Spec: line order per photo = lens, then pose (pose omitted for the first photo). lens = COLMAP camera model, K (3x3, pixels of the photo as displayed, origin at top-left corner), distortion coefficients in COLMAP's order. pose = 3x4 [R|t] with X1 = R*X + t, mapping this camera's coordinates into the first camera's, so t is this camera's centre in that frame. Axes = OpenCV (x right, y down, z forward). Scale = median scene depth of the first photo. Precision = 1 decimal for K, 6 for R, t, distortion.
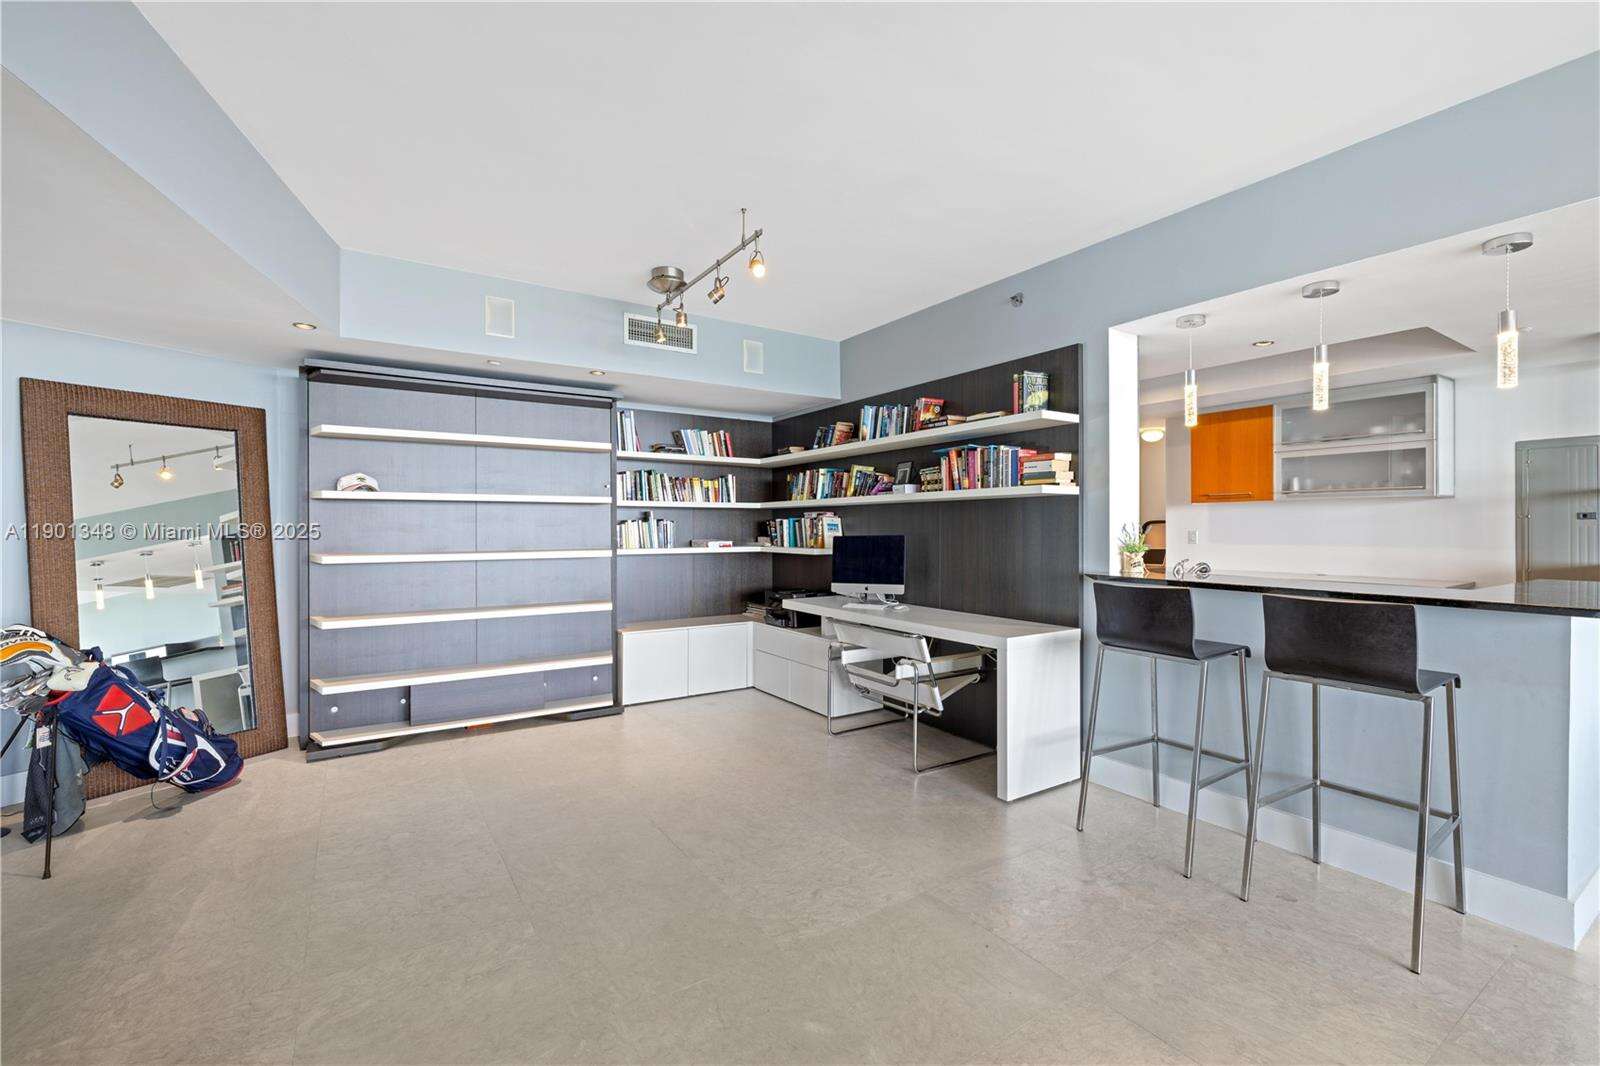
lens RADIAL K [[681.9, 0, 806.4], [0, 681.9, 528.6], [0, 0, 1]] dist [-0.004800, 0.002078]
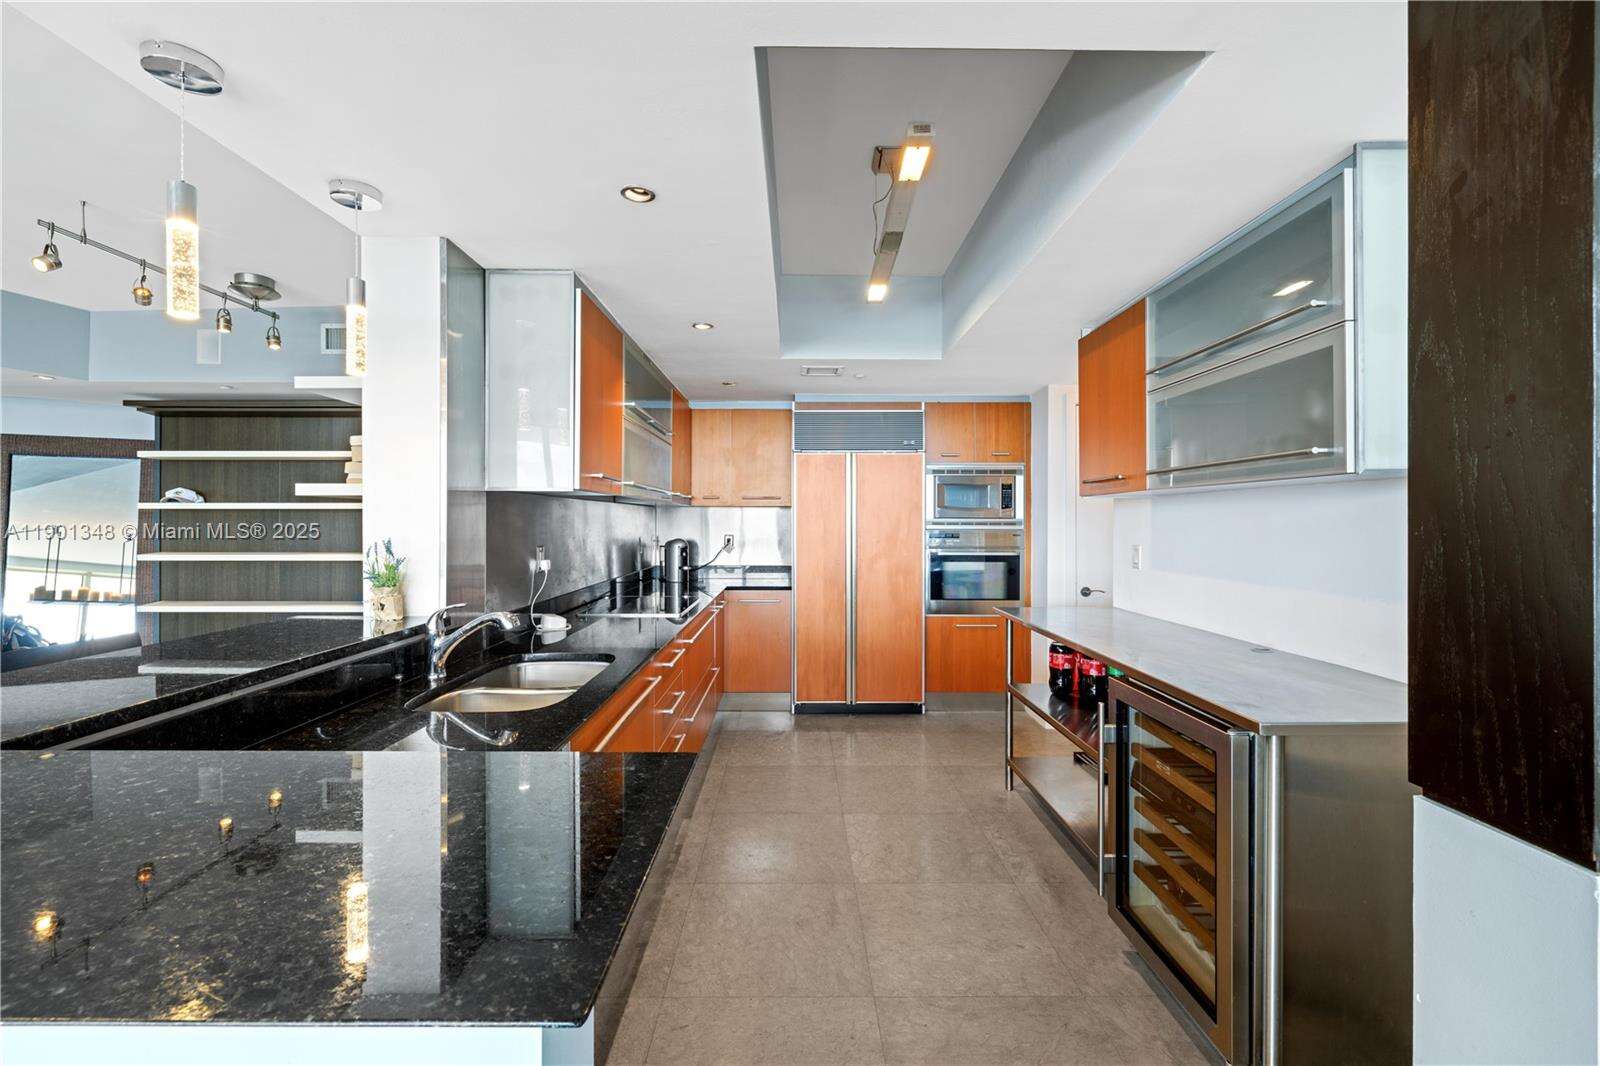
lens RADIAL K [[681.9, 0, 789.4], [0, 681.9, 521.5], [0, 0, 1]] dist [-0.004800, 0.002078]
pose [[0.832671, 0.004497, -0.553750, 0.876719], [-0.005306, 0.999986, 0.000143, -0.020480], [0.553743, 0.002819, 0.832683, 0.523744]]
